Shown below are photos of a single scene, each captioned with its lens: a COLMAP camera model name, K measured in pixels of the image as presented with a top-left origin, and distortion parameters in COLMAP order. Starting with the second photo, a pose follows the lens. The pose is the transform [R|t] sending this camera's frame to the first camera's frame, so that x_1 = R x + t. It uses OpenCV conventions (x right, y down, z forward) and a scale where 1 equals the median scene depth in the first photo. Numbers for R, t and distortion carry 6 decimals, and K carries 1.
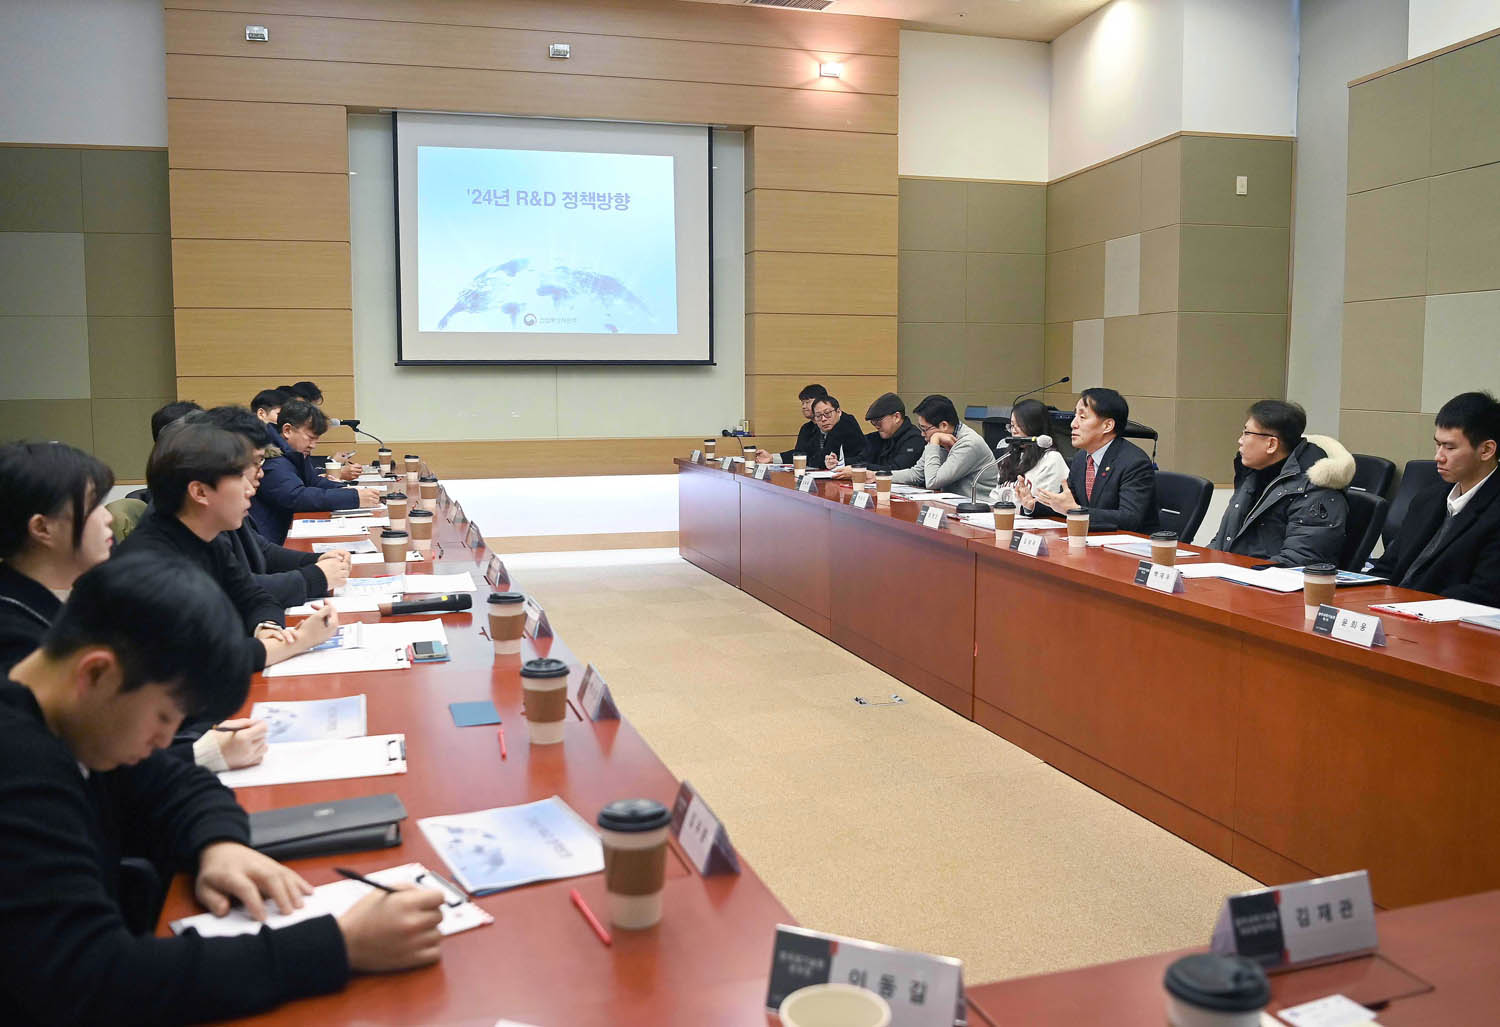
lens RADIAL K [[1265.2, 0, 750.0], [0, 1265.2, 513.5], [0, 0, 1]] dist [-0.084316, 0.006900]
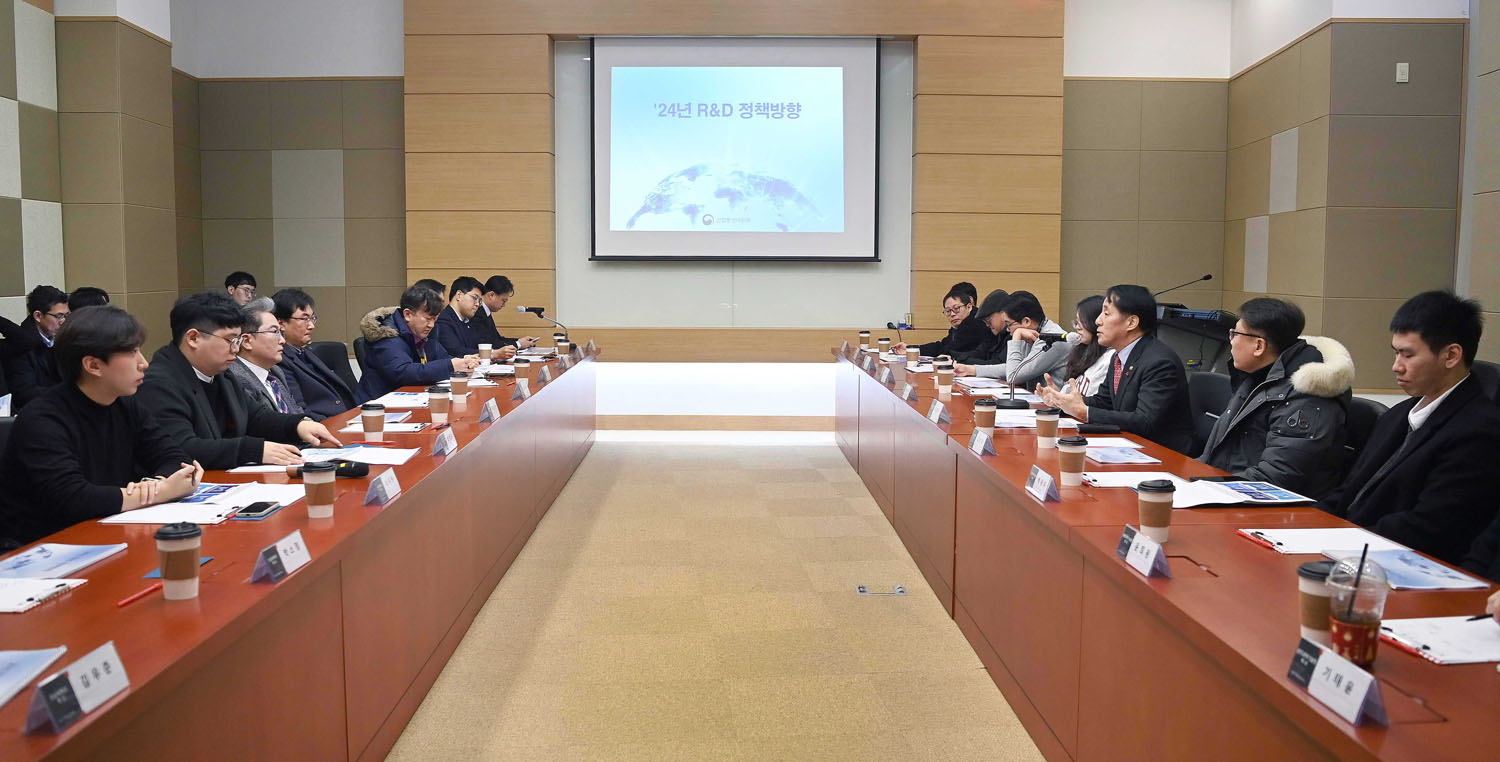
lens RADIAL K [[1146.1, 0, 750.0], [0, 1146.1, 381.0], [0, 0, 1]] dist [-0.080853, 0.009922]
pose [[0.958041, 0.030933, -0.284956, 0.165504], [-0.034906, 0.999351, -0.008871, -0.005194], [0.284496, 0.018445, 0.958500, 0.055089]]
